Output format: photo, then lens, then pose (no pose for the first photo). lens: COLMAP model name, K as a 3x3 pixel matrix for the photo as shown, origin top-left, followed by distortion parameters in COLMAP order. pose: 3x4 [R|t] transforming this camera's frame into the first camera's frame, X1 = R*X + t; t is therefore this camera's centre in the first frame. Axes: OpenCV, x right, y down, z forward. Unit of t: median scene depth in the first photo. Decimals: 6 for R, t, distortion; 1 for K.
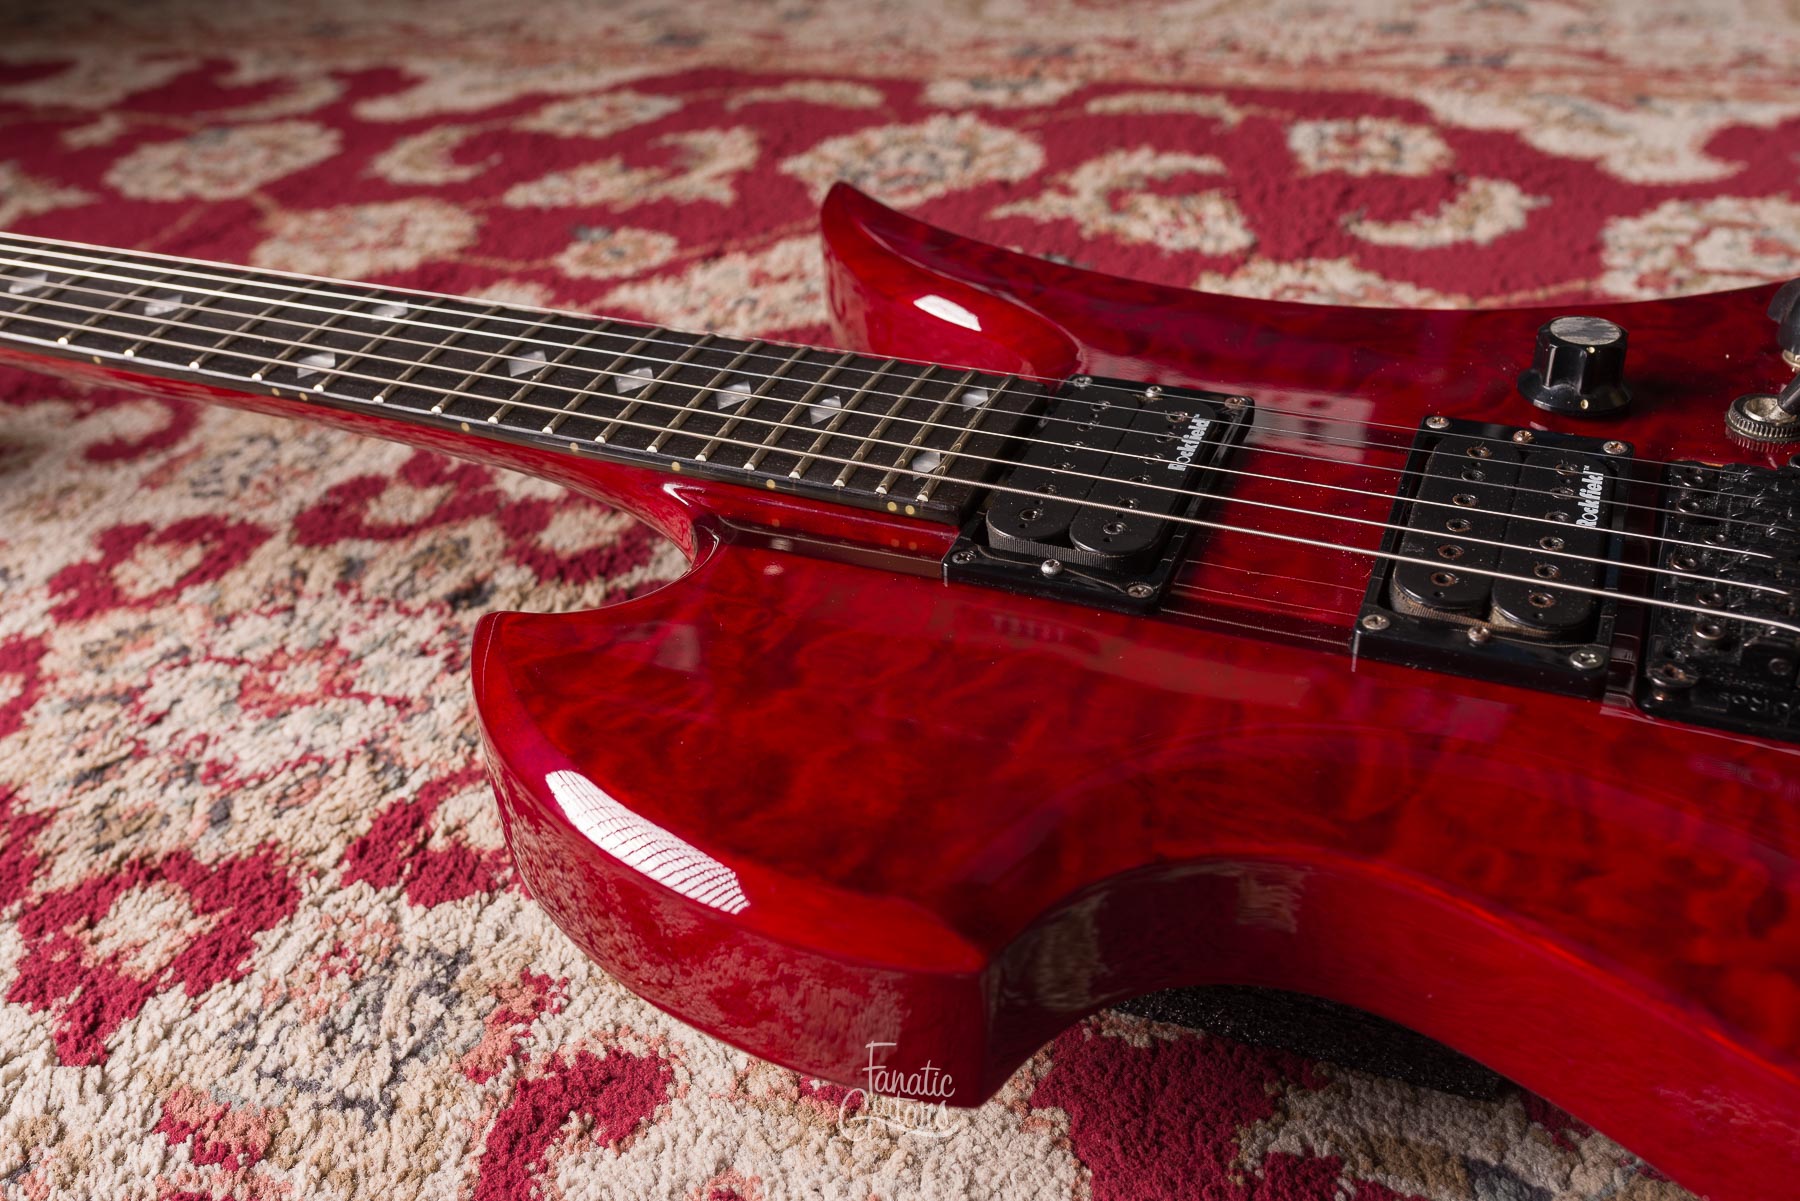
lens RADIAL K [[1743.8, 0, 882.2], [0, 1743.8, 621.2], [0, 0, 1]] dist [0.000613, 0.004328]
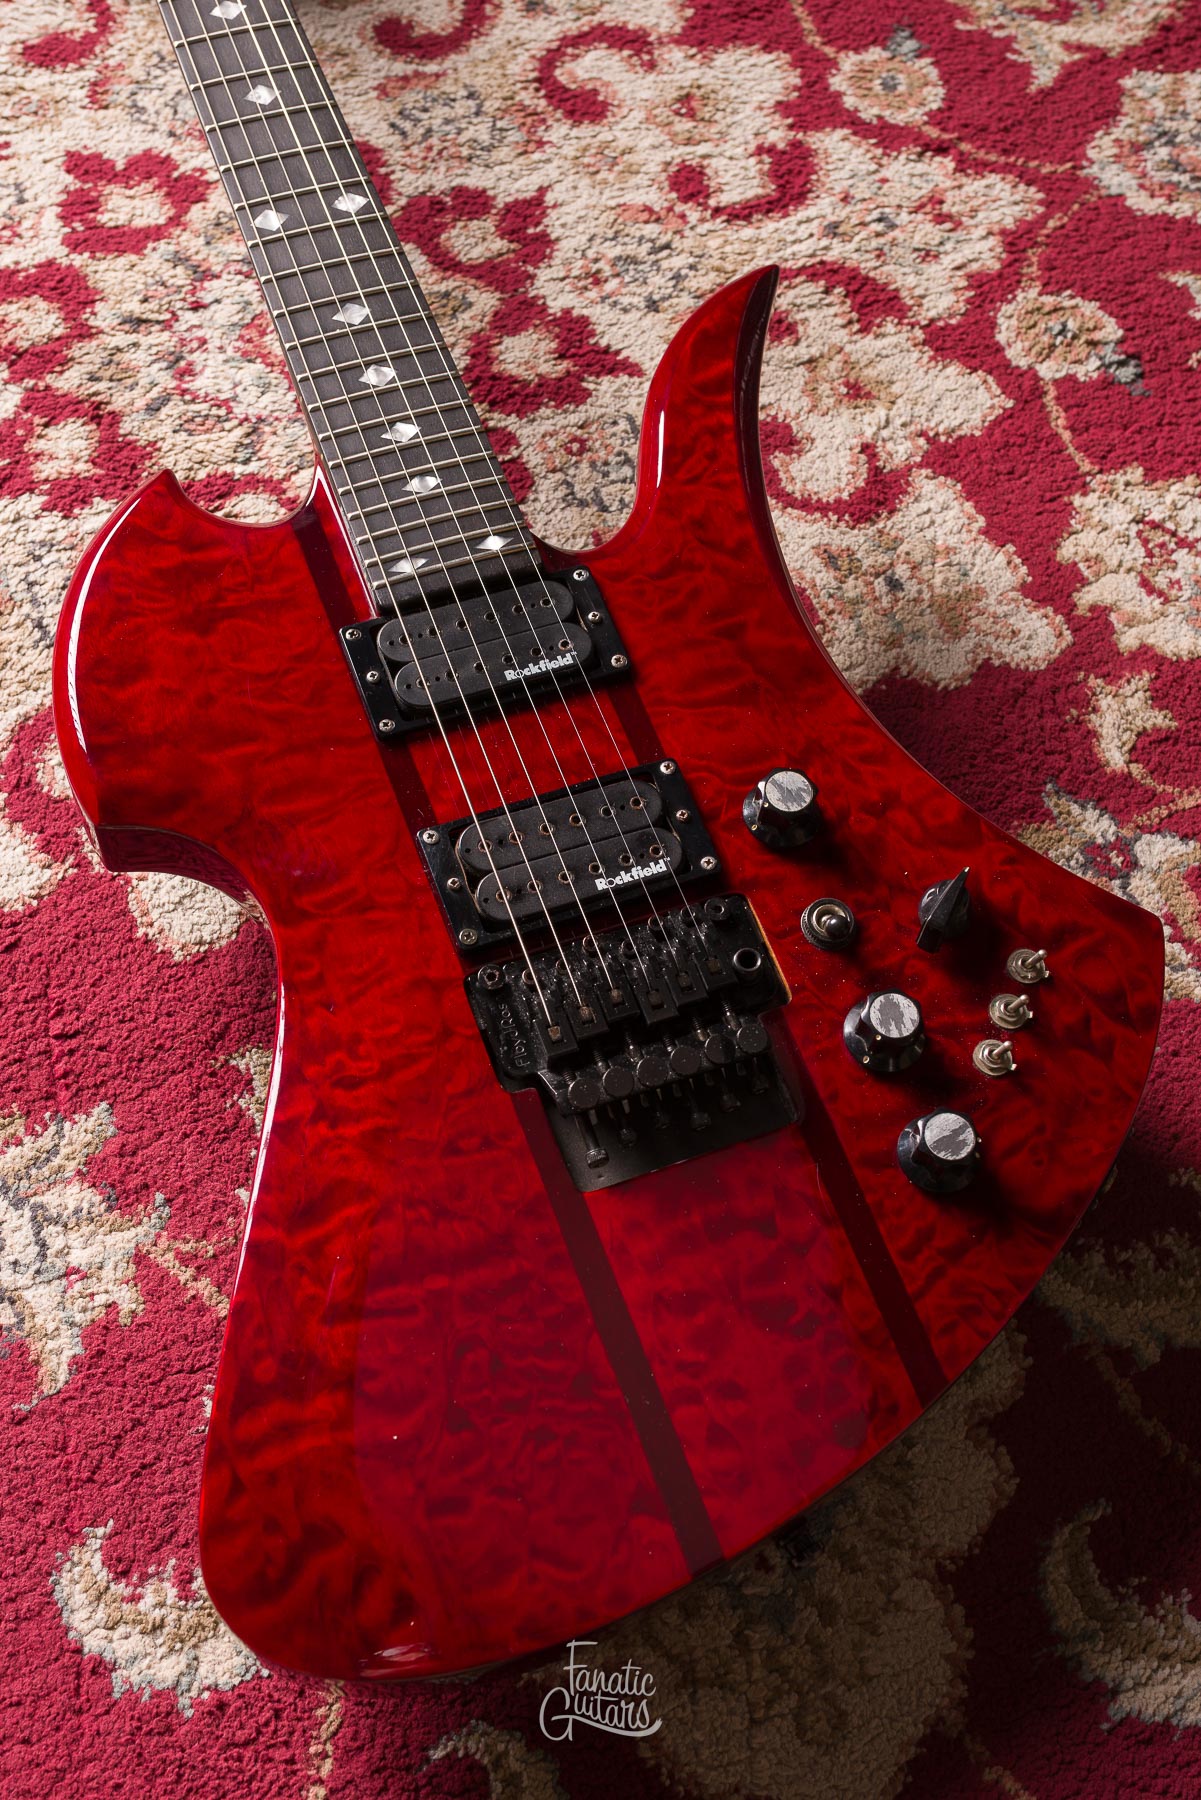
lens RADIAL K [[1908.6, 0, 605.7], [0, 1908.6, 967.3], [0, 0, 1]] dist [0.000372, 0.002176]
pose [[0.681457, 0.701183, -0.209663, 0.623522], [-0.509902, 0.660390, 0.551257, -0.725644], [0.524992, -0.268751, 0.807562, -0.311217]]
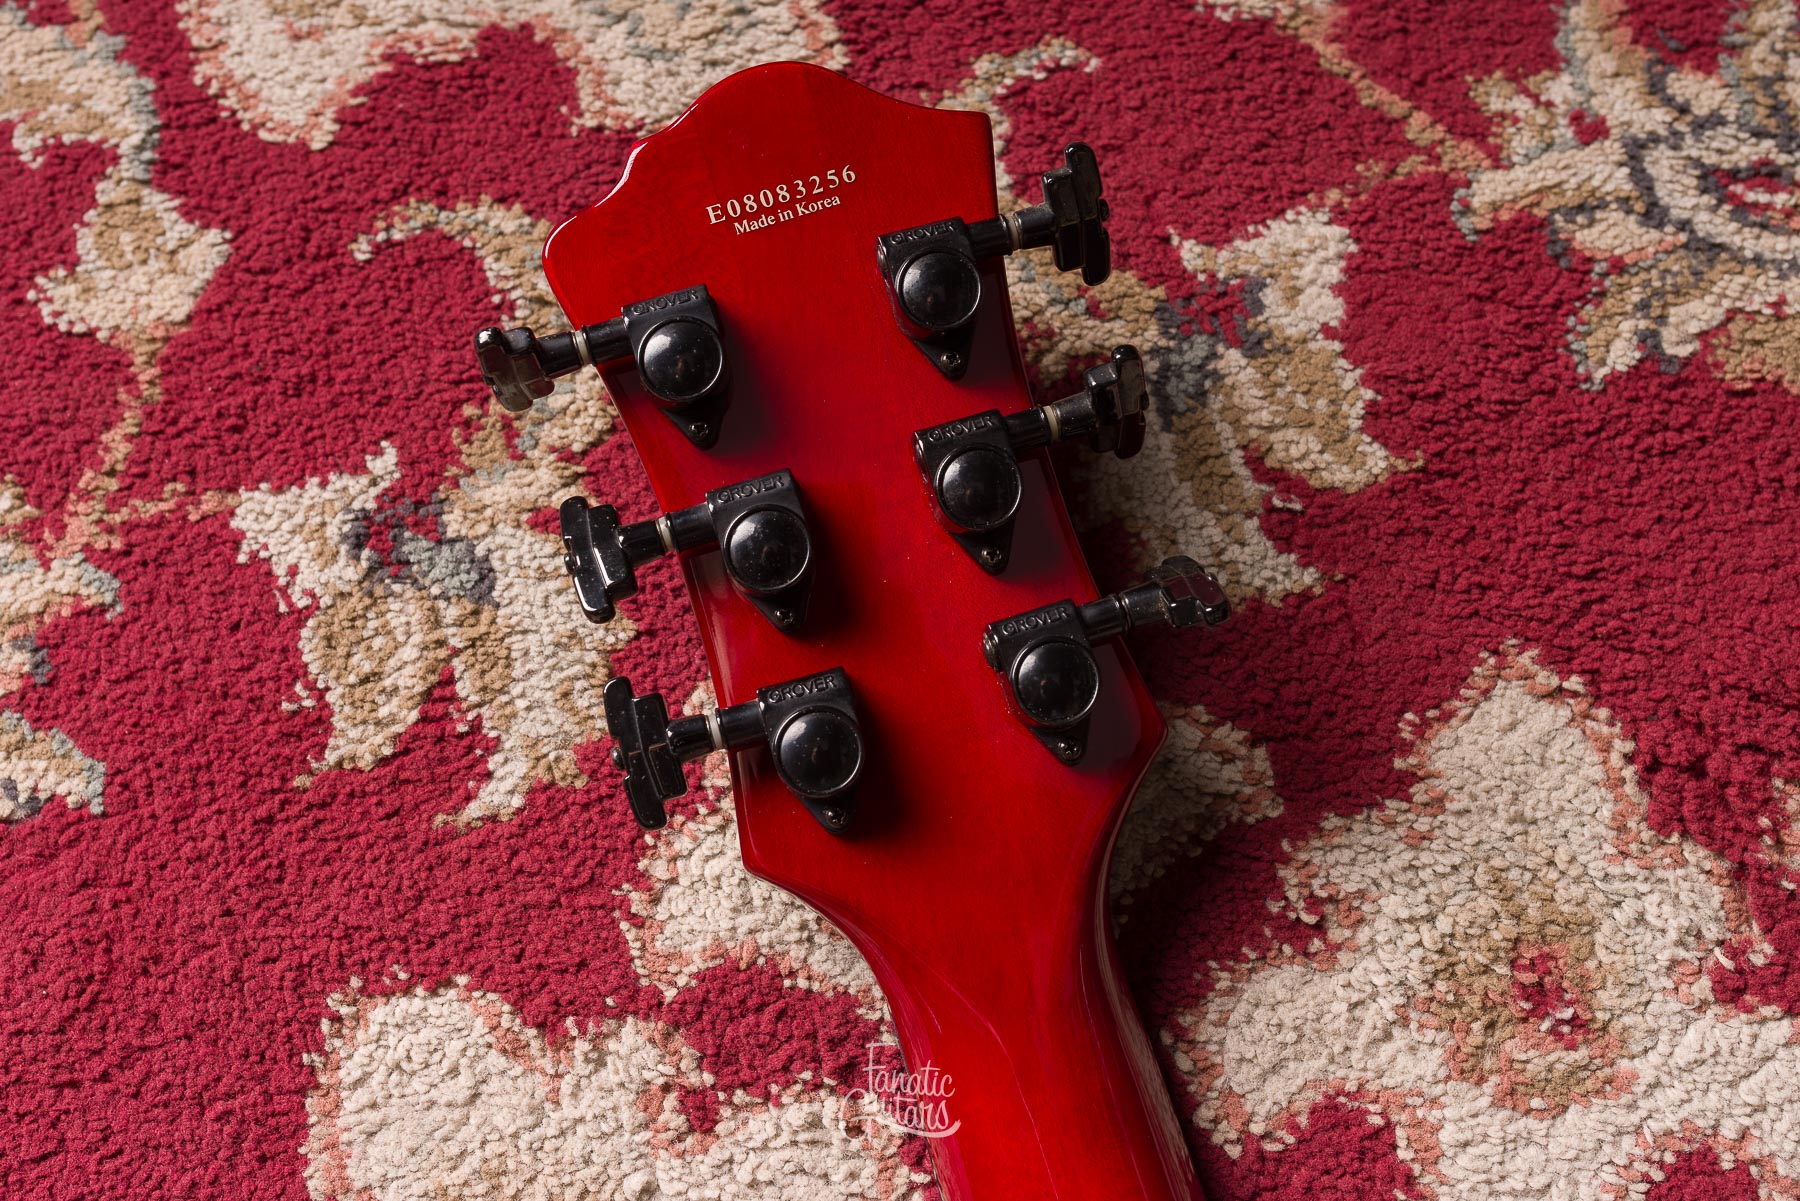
lens RADIAL K [[2136.5, 0, 900.0], [0, 2136.5, 600.5], [0, 0, 1]] dist [0.002311, -0.007010]
pose [[0.643350, 0.727675, -0.237885, -0.841956], [-0.435051, 0.603180, 0.668509, -0.724702], [0.629945, -0.326593, 0.704632, 0.759880]]
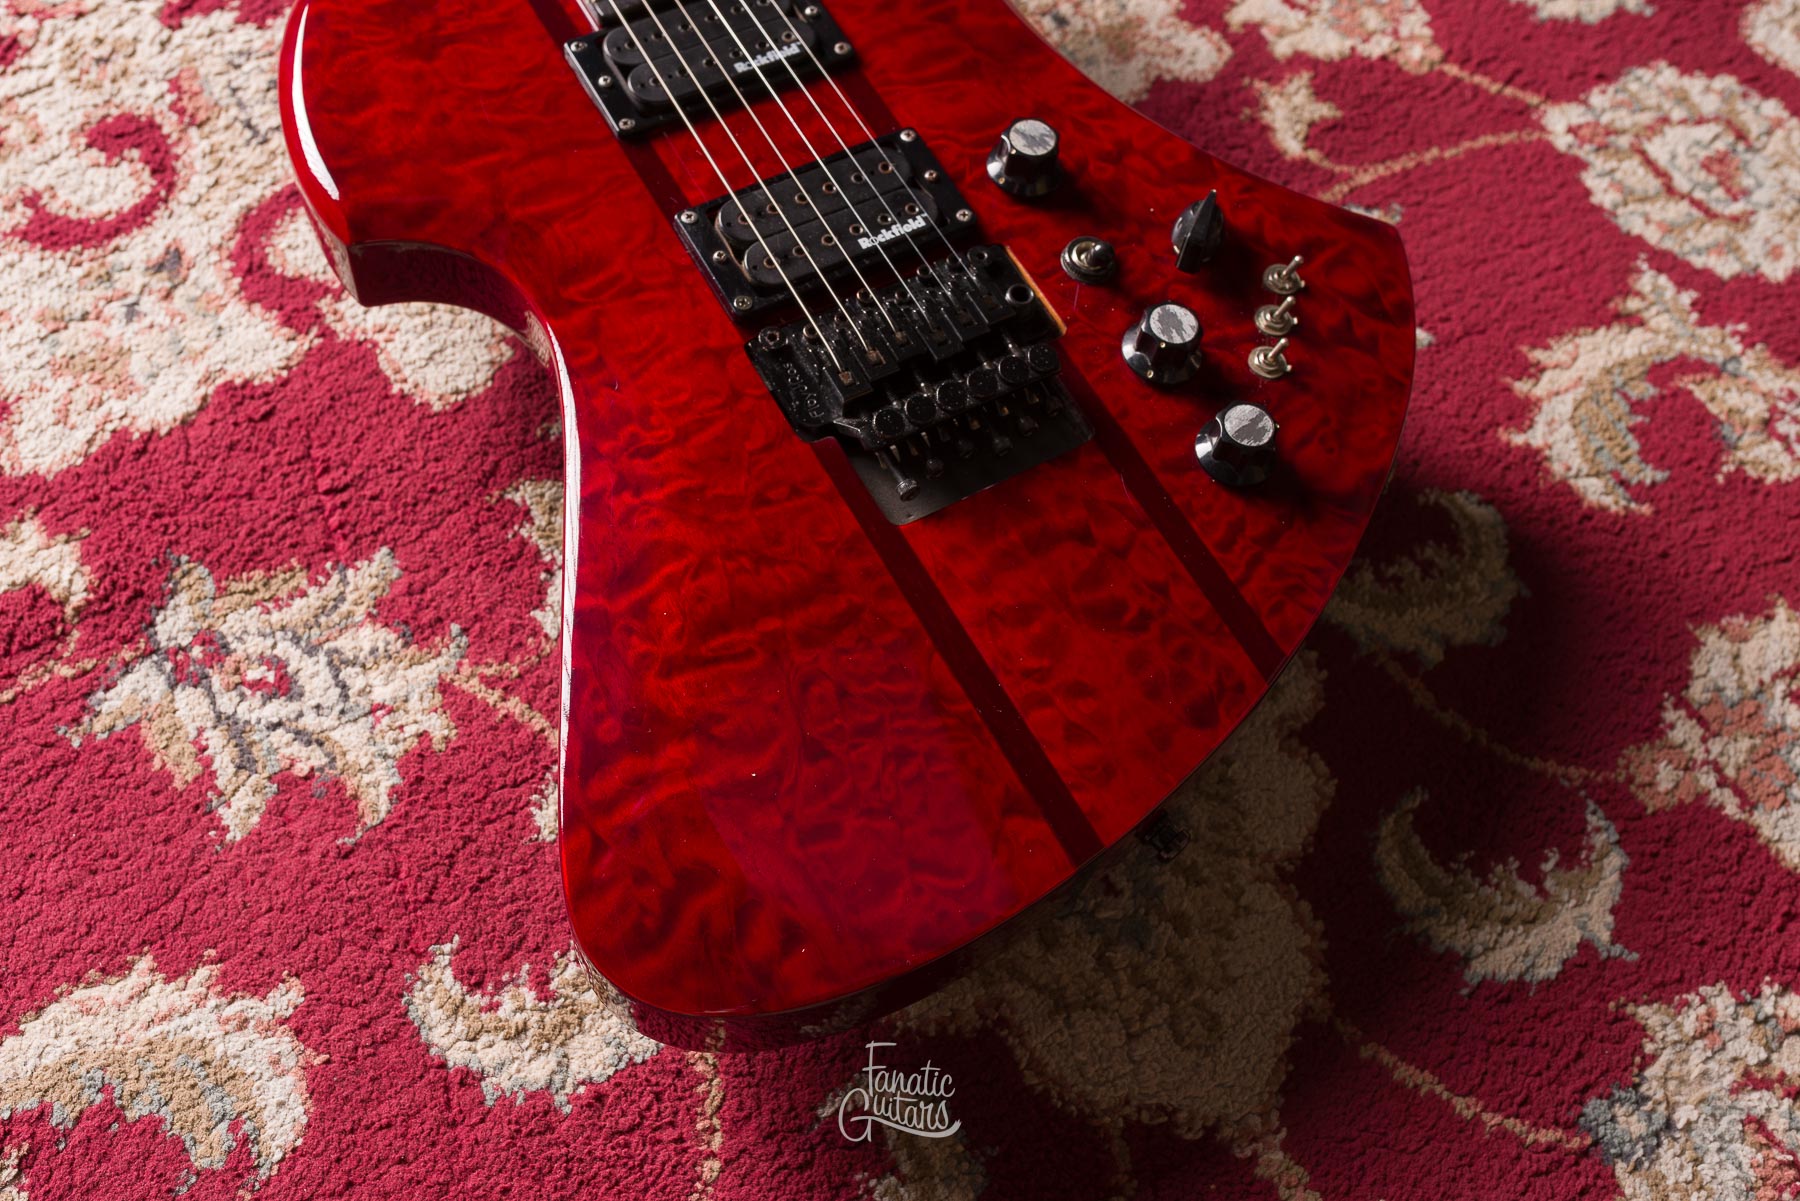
lens RADIAL K [[1646.5, 0, 859.4], [0, 1646.5, 599.4], [0, 0, 1]] dist [0.000995, 0.004454]
pose [[0.781293, 0.602345, -0.163591, 0.638964], [-0.462008, 0.734328, 0.497304, -0.422920], [0.419678, -0.312960, 0.852013, -0.289541]]
